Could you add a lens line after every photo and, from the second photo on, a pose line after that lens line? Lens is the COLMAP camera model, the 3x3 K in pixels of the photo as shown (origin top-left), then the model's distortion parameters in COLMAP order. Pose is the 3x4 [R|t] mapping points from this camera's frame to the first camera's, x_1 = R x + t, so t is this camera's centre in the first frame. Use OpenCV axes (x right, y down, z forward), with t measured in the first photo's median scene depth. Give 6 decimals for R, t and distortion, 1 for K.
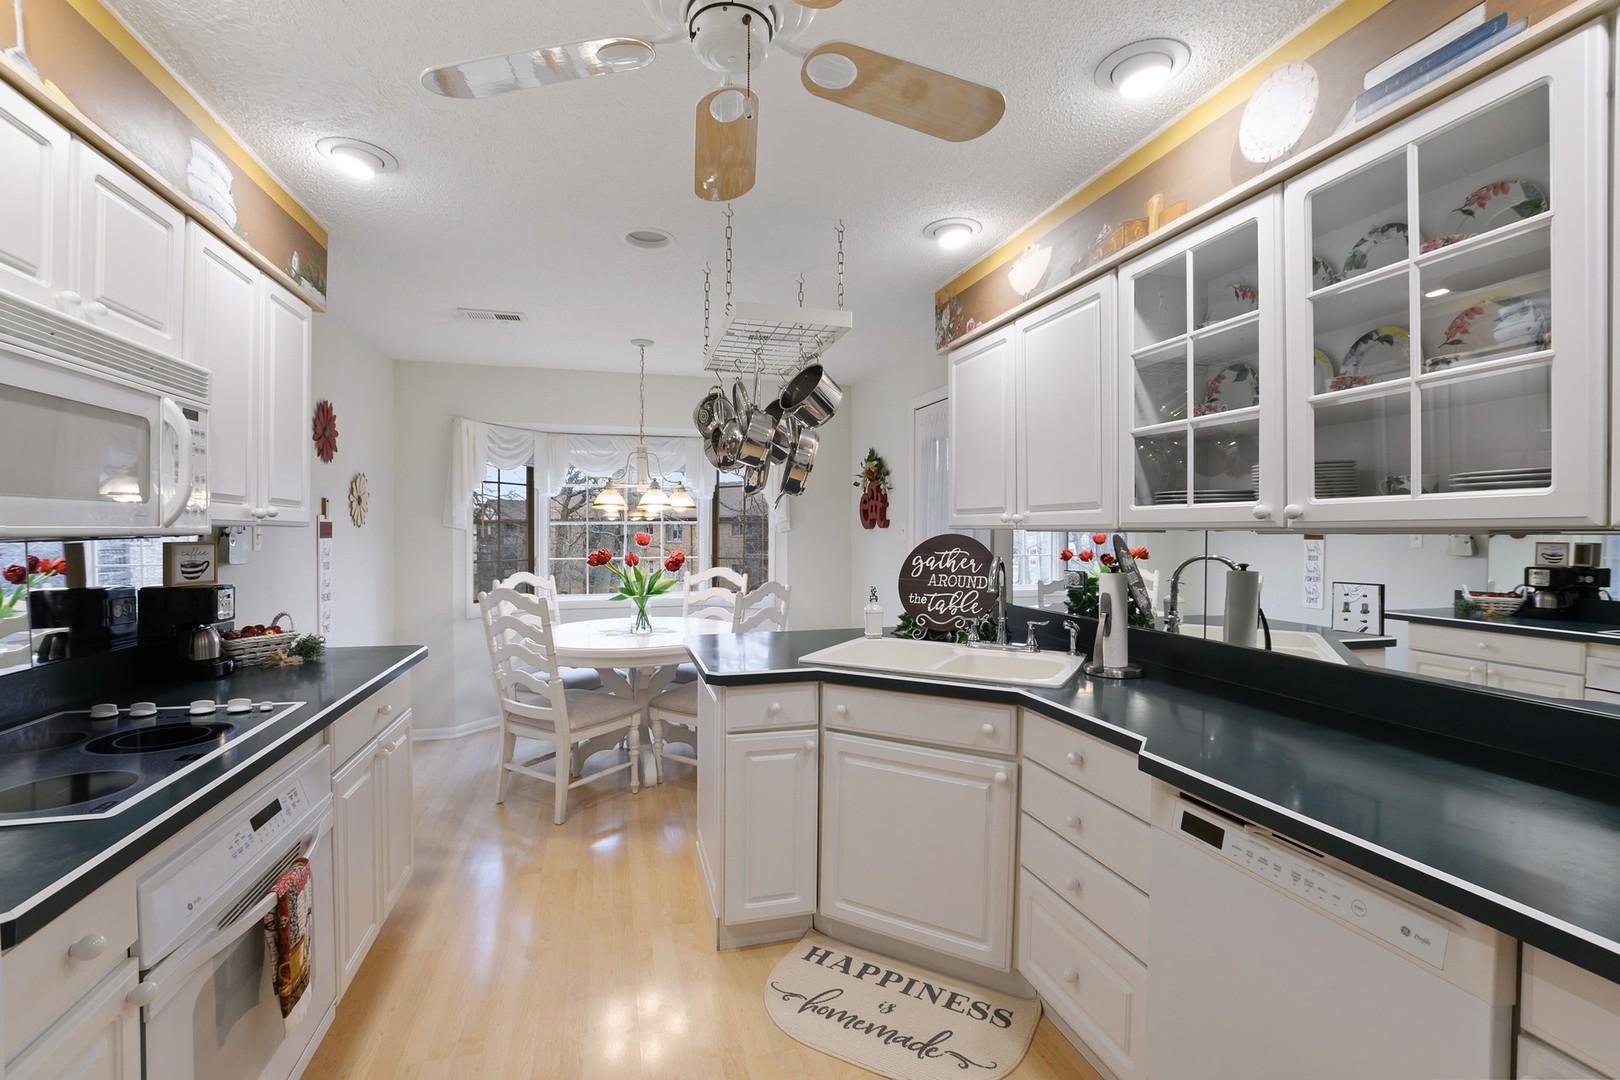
lens RADIAL K [[720.4, 0, 810.0], [0, 720.4, 540.0], [0, 0, 1]] dist [-0.021189, -0.000059]
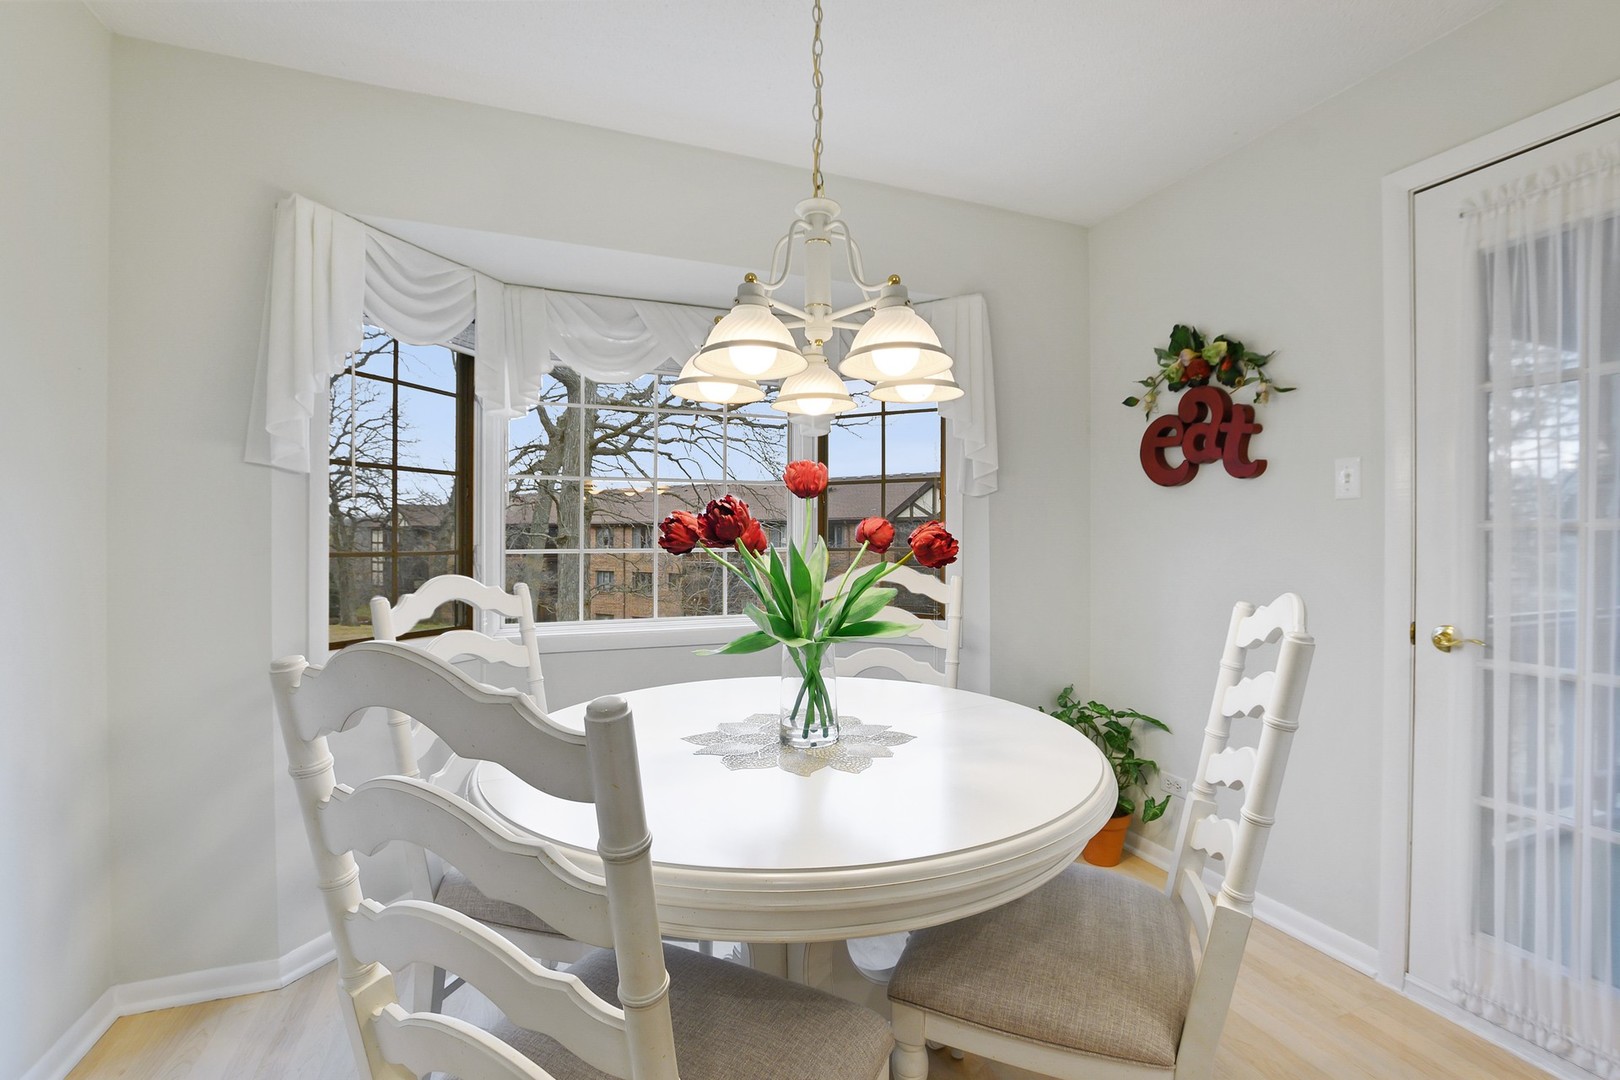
lens RADIAL K [[720.4, 0, 810.0], [0, 720.4, 540.0], [0, 0, 1]] dist [-0.021189, -0.000059]
pose [[0.994649, -0.001671, 0.103298, -0.217779], [0.002835, 0.999934, -0.011122, 0.026972], [-0.103272, 0.011355, 0.994588, 0.520933]]
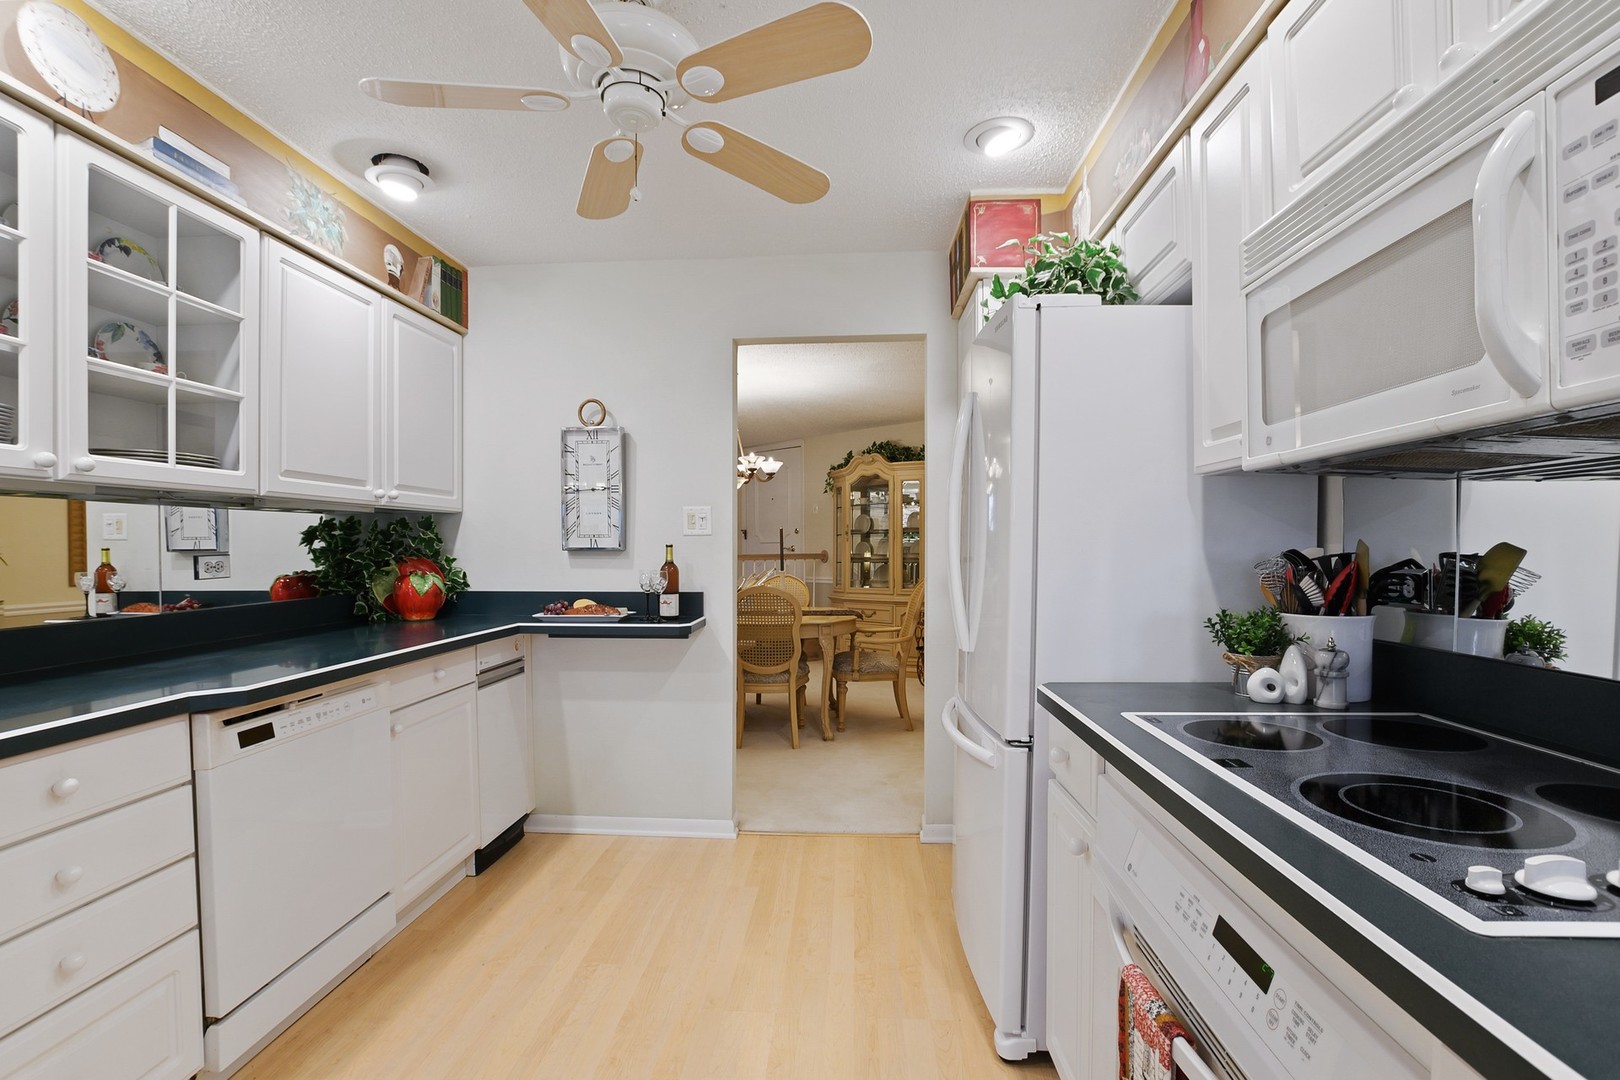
lens RADIAL K [[720.4, 0, 810.0], [0, 720.4, 540.0], [0, 0, 1]] dist [-0.021189, -0.000059]
pose [[-0.945068, 0.003893, 0.326850, -0.757968], [0.006531, 0.999954, 0.006973, 0.081632], [-0.326808, 0.008724, -0.945050, 1.924834]]
